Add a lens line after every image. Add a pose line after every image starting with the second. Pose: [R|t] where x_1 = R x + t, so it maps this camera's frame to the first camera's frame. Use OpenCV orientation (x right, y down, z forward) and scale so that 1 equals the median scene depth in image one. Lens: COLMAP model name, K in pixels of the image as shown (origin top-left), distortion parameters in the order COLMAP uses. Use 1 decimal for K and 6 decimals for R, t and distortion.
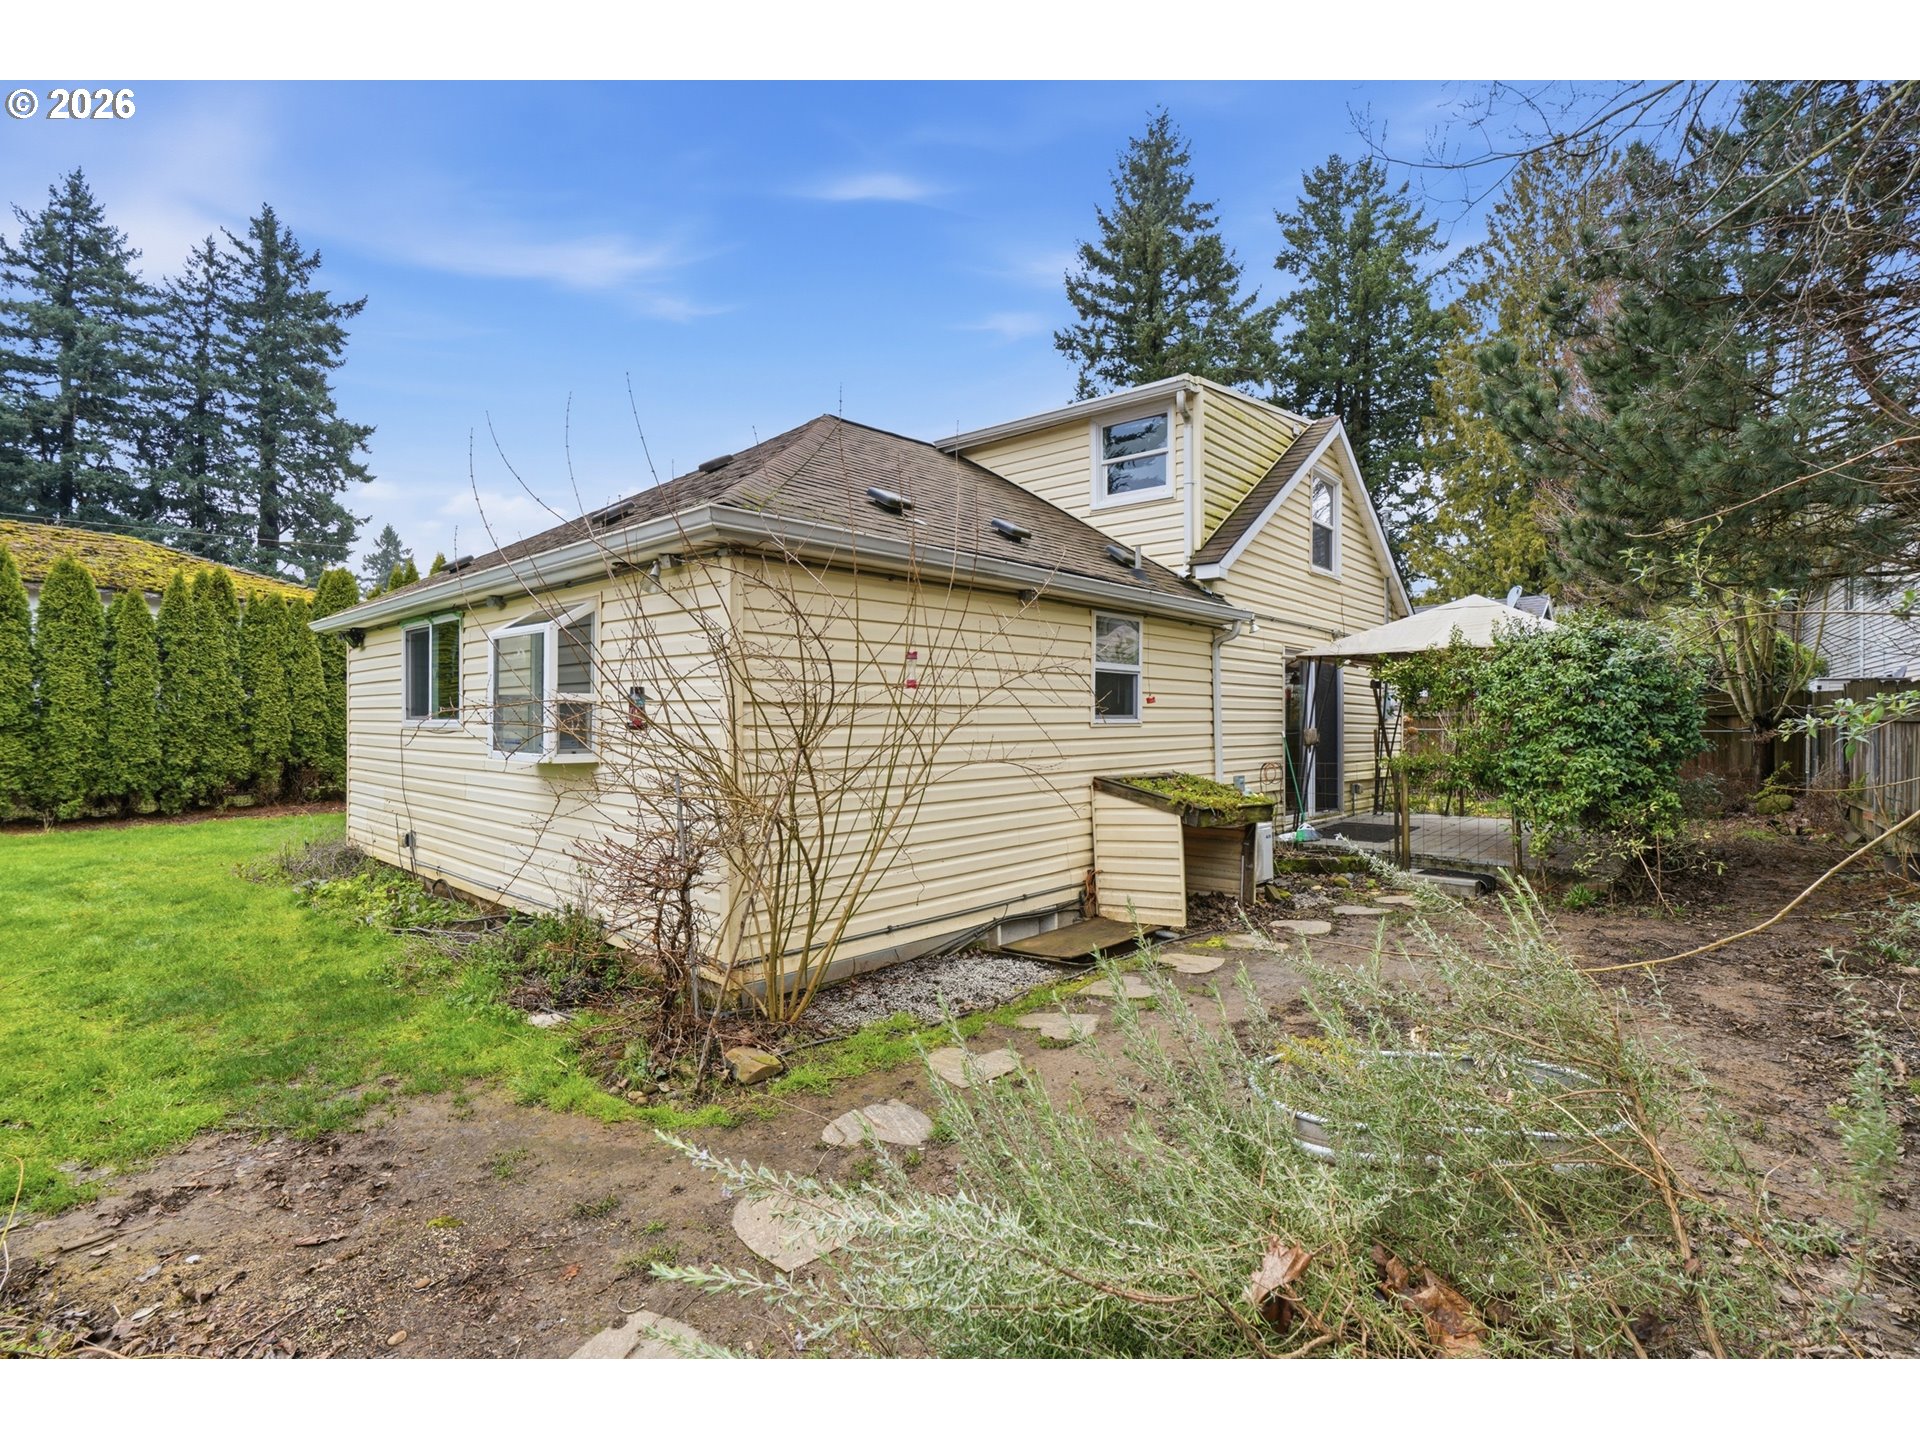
lens RADIAL K [[896.6, 0, 955.4], [0, 896.6, 711.4], [0, 0, 1]] dist [-0.068228, 0.025356]
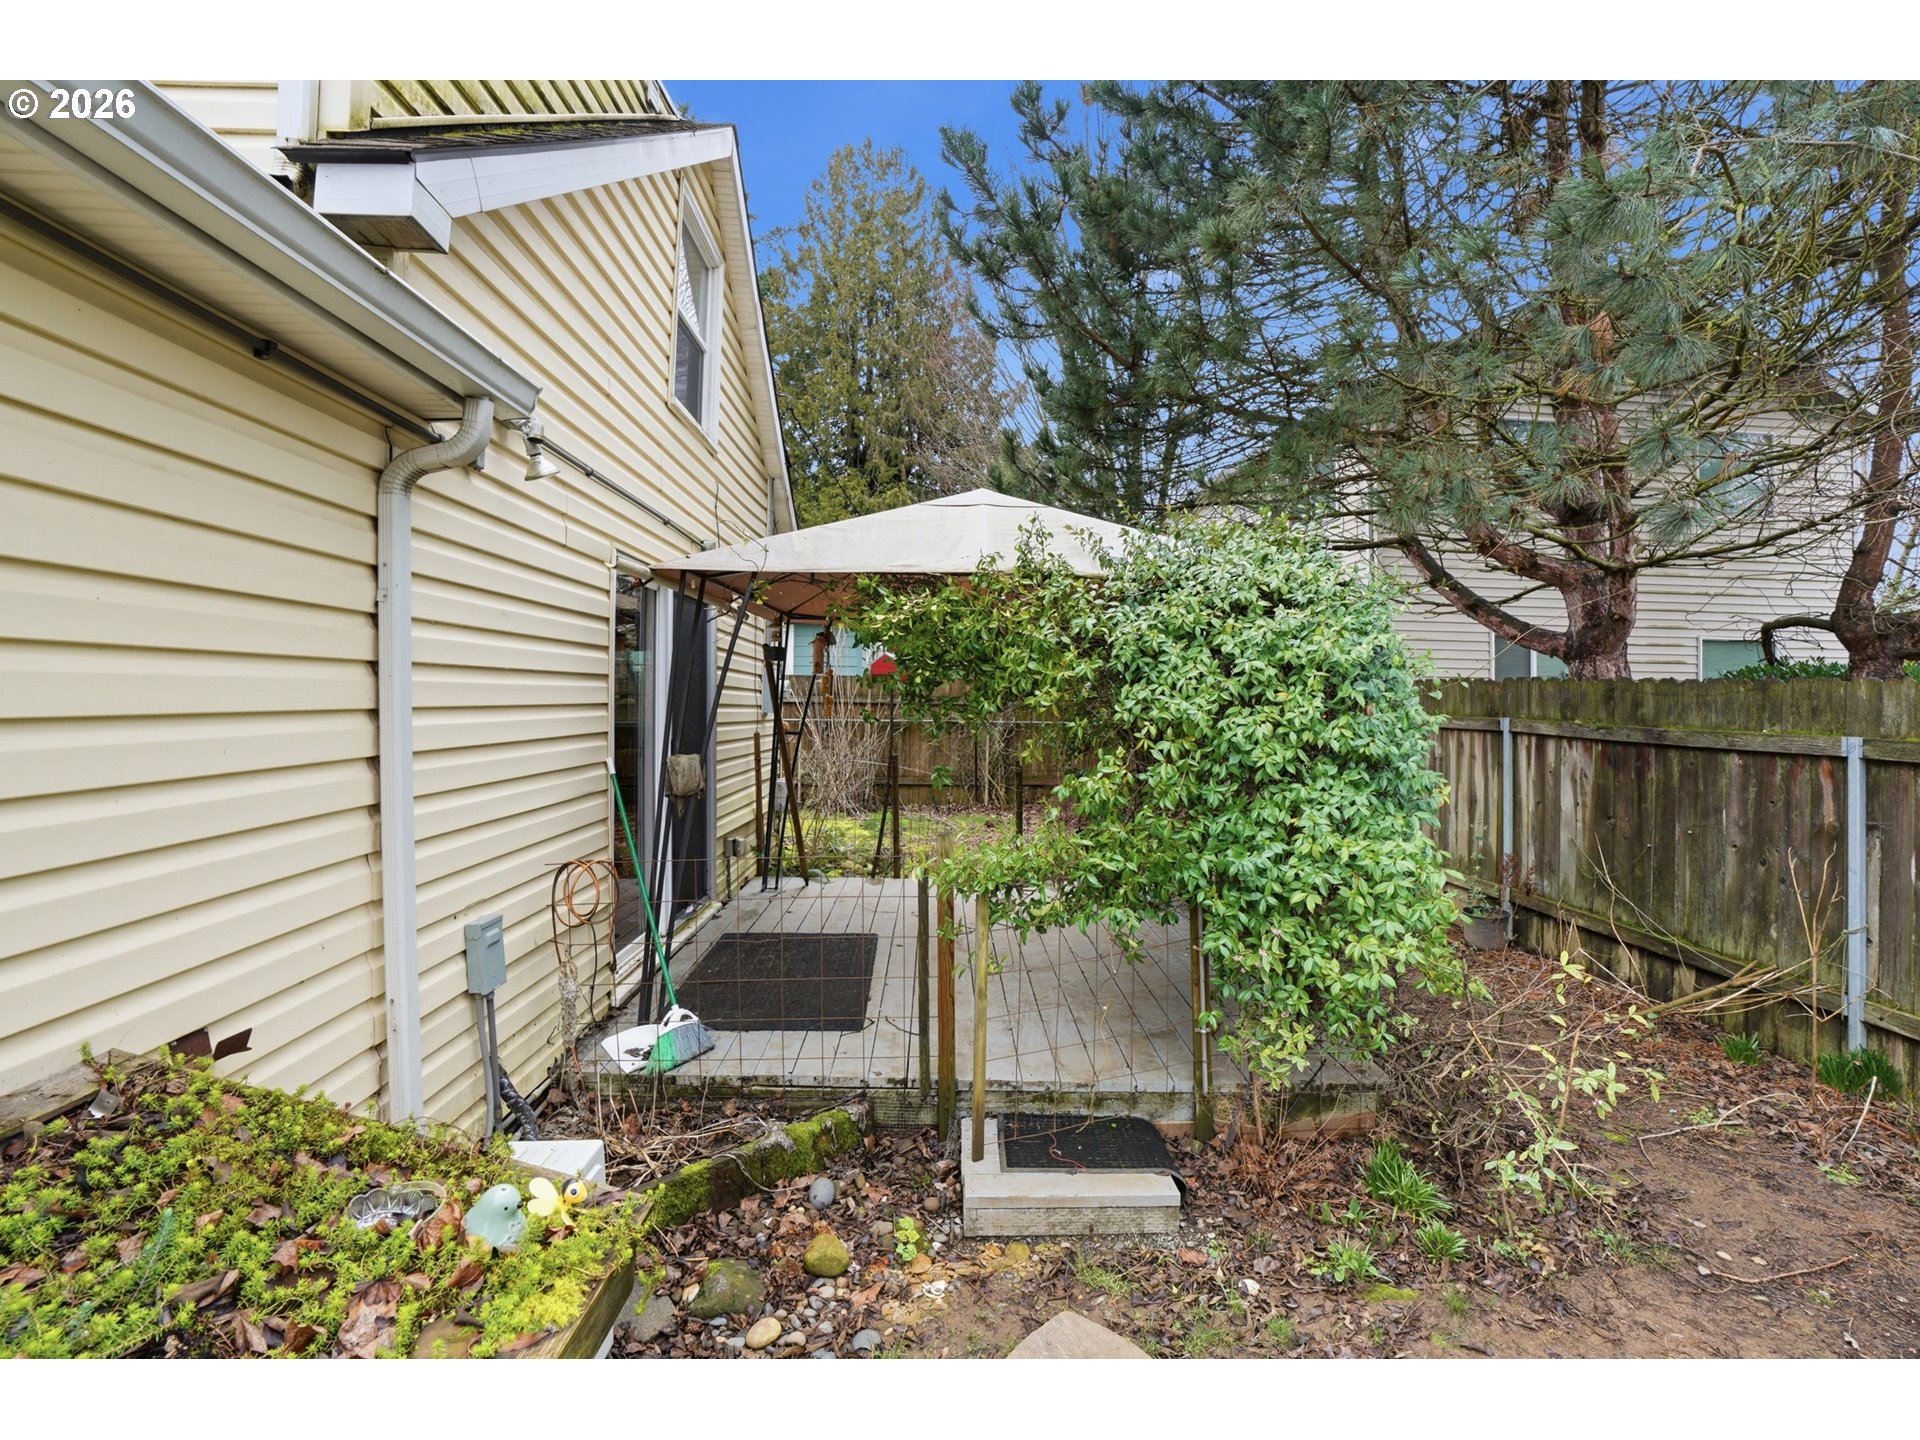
lens RADIAL K [[896.6, 0, 955.4], [0, 896.6, 711.4], [0, 0, 1]] dist [-0.068228, 0.025356]
pose [[0.715865, 0.001254, 0.698237, 0.184580], [-0.020312, 0.999613, 0.019029, -0.010076], [-0.697943, -0.027805, 0.715614, 0.562864]]
